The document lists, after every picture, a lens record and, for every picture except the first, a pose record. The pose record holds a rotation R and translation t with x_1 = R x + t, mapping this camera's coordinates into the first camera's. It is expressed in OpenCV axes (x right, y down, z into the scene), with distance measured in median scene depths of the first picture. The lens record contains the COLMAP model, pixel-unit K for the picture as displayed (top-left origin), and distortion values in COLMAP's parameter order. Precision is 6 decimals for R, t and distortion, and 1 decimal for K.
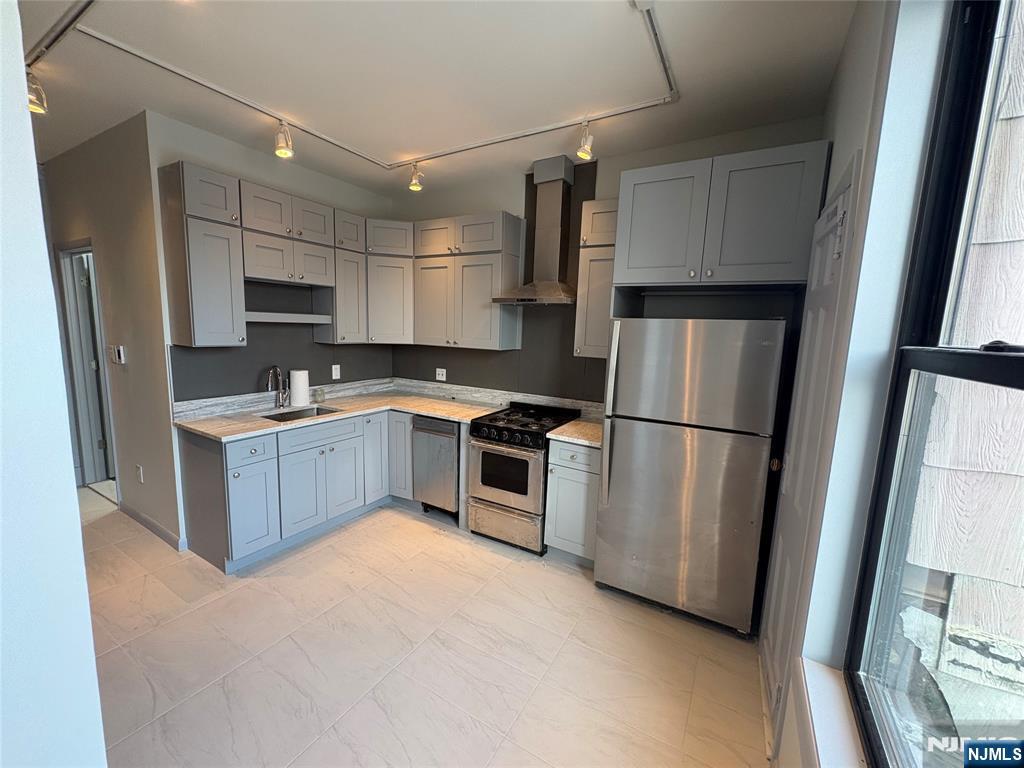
lens RADIAL K [[408.8, 0, 511.8], [0, 408.8, 382.5], [0, 0, 1]] dist [0.004530, -0.000027]
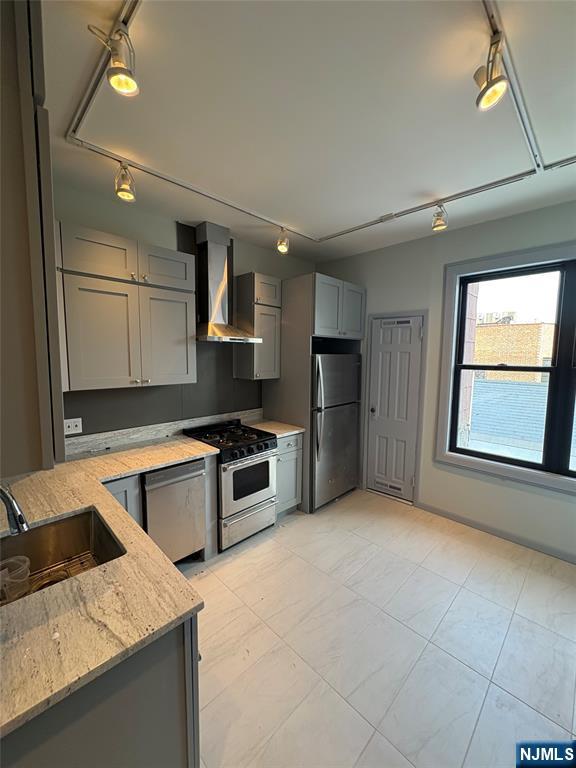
lens RADIAL K [[306.6, 0, 288.5], [0, 306.6, 383.4], [0, 0, 1]] dist [0.004530, -0.000027]
pose [[0.252687, -0.121981, 0.959828, -0.813833], [0.131175, 0.987181, 0.090923, -0.130116], [-0.958615, 0.102930, 0.265449, 0.598729]]
